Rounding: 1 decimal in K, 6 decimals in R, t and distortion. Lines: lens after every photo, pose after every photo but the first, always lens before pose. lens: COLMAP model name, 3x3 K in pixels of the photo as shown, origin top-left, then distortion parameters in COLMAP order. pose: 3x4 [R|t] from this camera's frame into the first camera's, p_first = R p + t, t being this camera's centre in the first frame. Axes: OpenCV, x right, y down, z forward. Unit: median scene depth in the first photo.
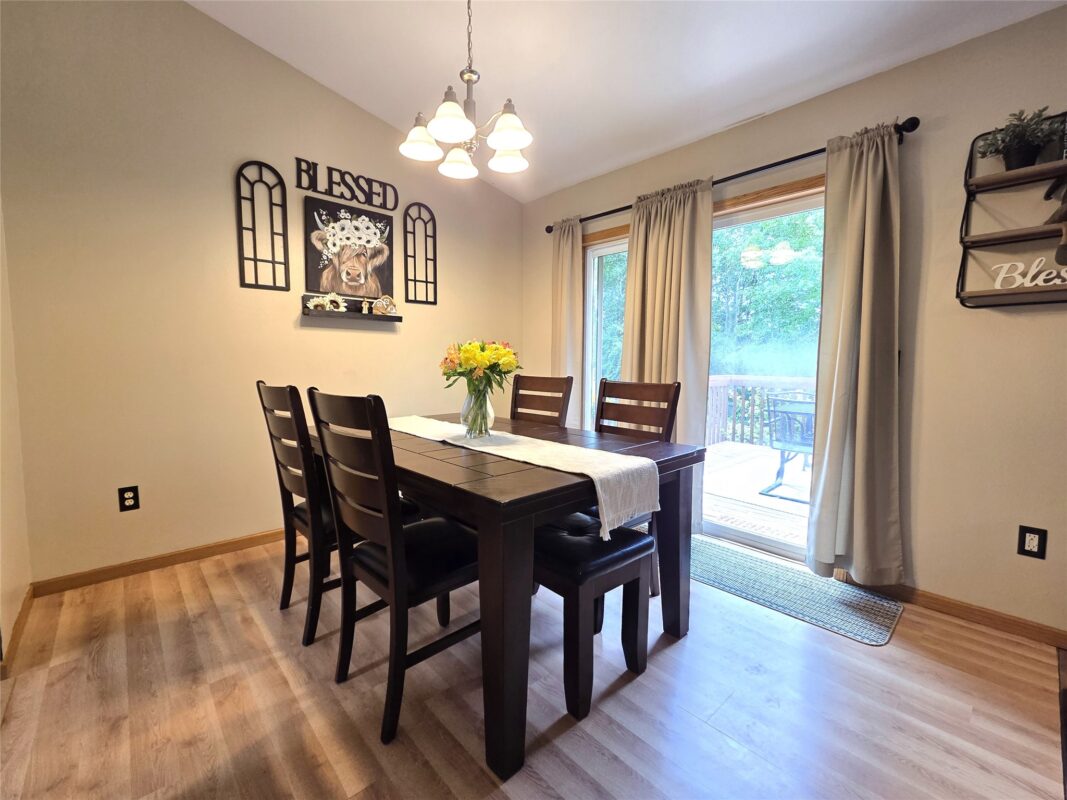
lens RADIAL K [[441.7, 0, 533.5], [0, 441.7, 400.0], [0, 0, 1]] dist [-0.000431, -0.000154]
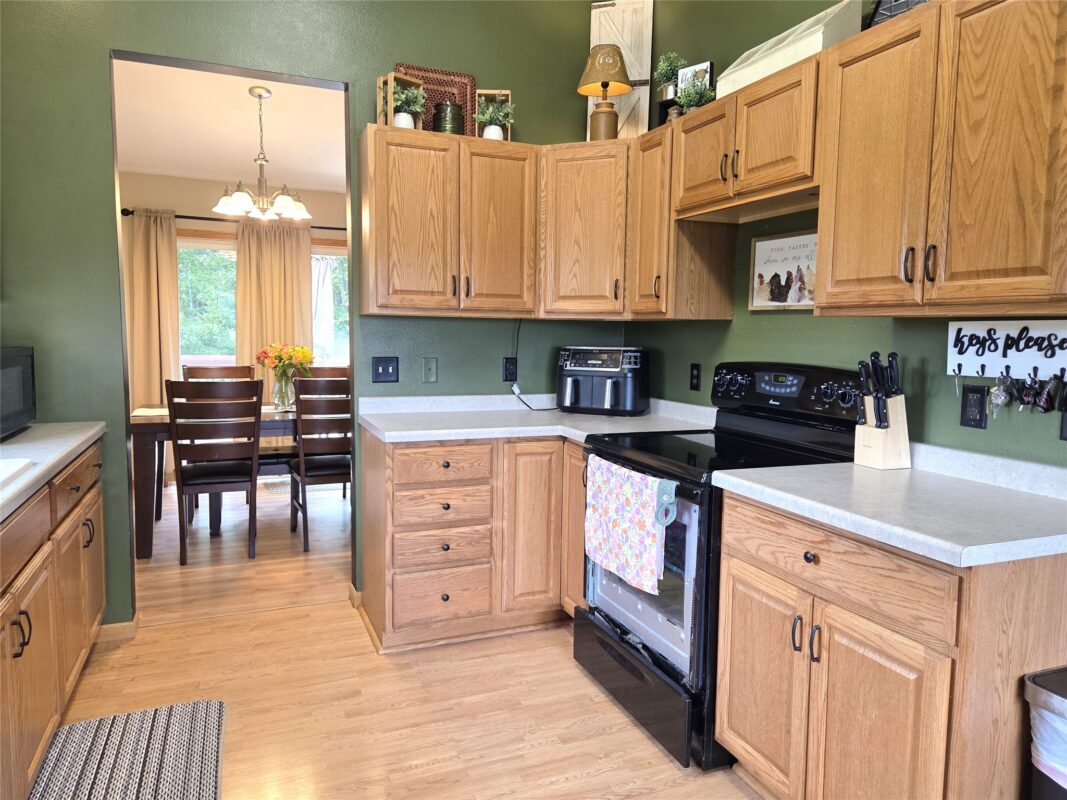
lens RADIAL K [[721.7, 0, 534.3], [0, 721.7, 394.4], [0, 0, 1]] dist [0.069594, -0.061675]
pose [[0.341809, -0.079740, 0.936380, -1.474381], [0.066258, 0.995959, 0.060627, -0.039910], [-0.937431, 0.041320, 0.345711, -0.440300]]
